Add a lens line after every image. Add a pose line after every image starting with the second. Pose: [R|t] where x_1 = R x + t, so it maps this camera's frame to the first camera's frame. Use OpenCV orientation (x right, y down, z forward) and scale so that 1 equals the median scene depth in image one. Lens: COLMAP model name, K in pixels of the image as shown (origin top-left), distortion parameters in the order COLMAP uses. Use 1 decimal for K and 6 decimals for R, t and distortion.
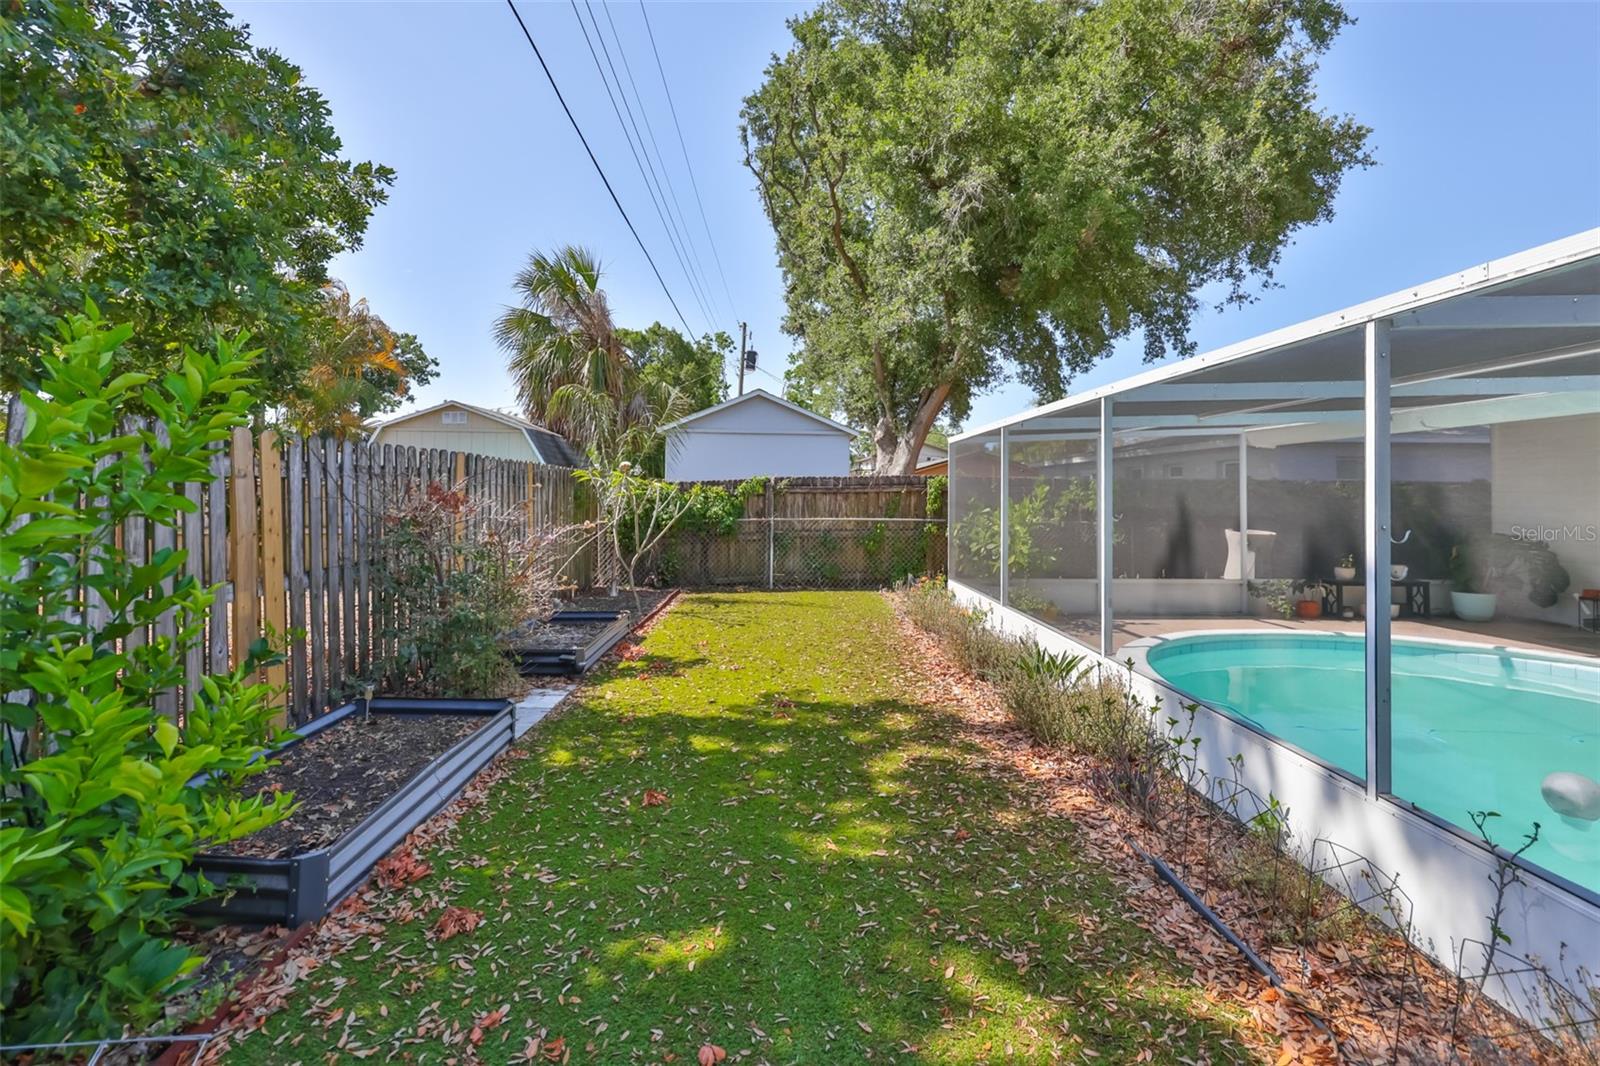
lens RADIAL K [[669.6, 0, 806.9], [0, 669.6, 529.2], [0, 0, 1]] dist [-0.002027, 0.000005]
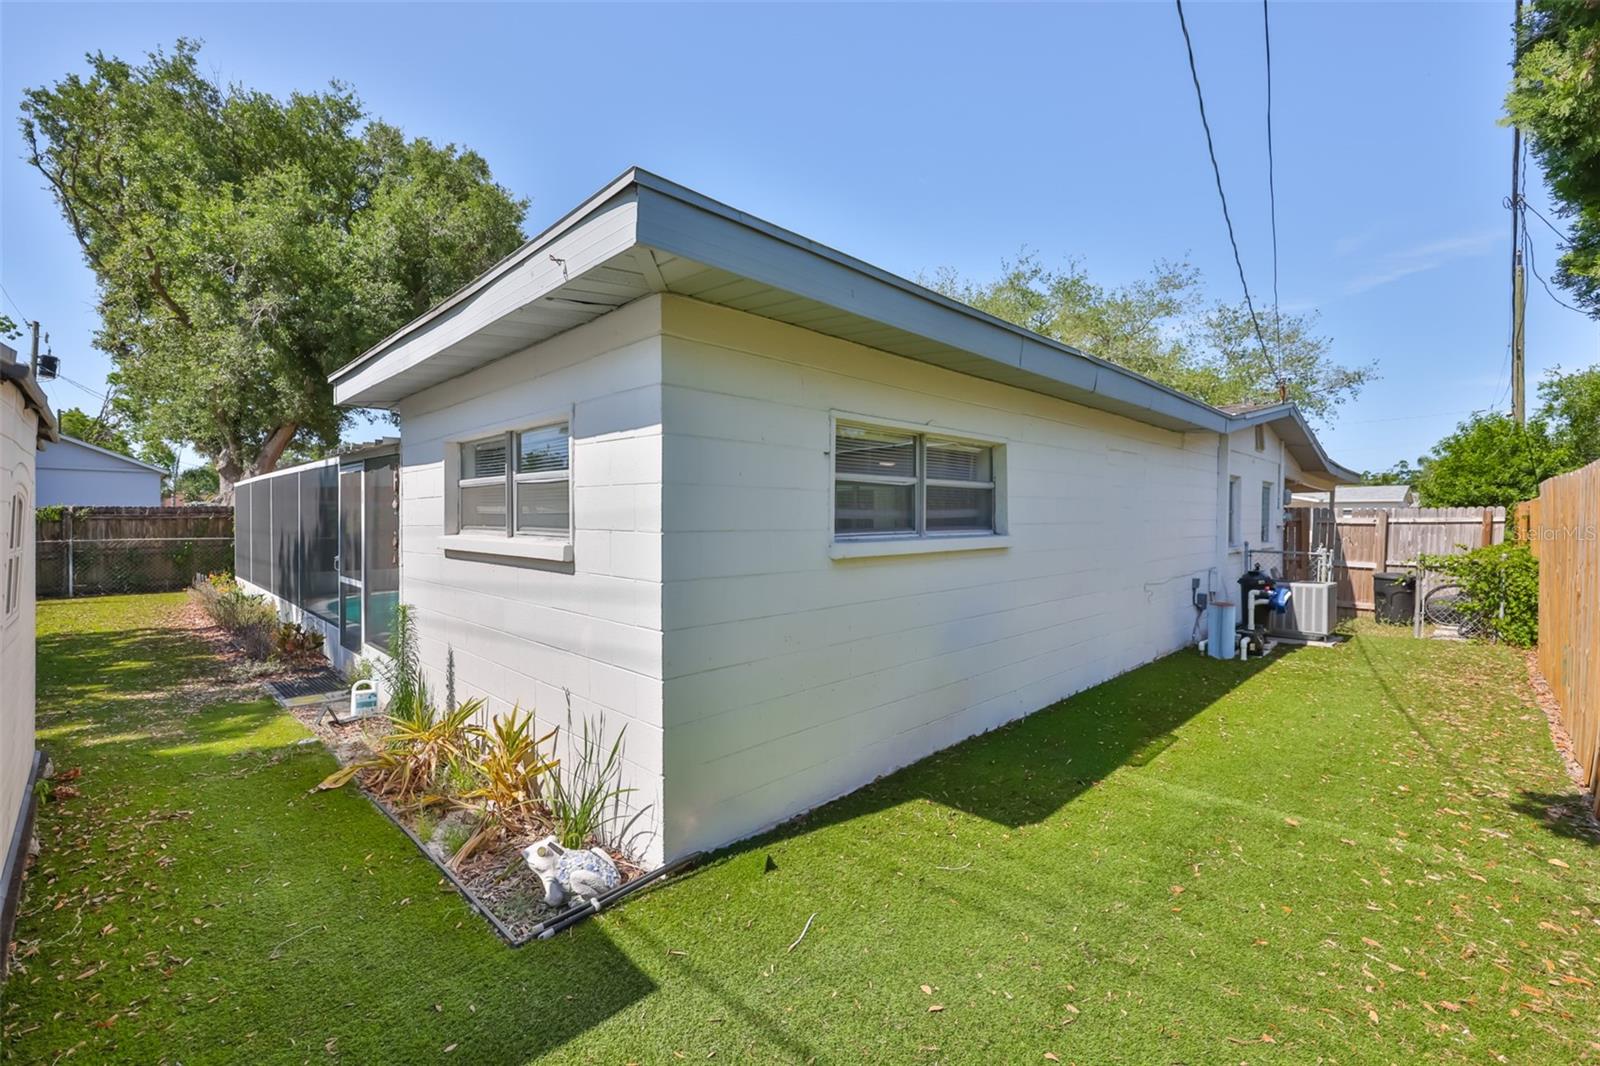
lens RADIAL K [[685.3, 0, 809.9], [0, 685.3, 541.3], [0, 0, 1]] dist [-0.003428, -0.000105]
pose [[0.734247, -0.024756, 0.678431, 0.090555], [0.033474, 0.999440, 0.000242, 0.029681], [-0.678057, 0.022532, 0.734664, -0.806969]]
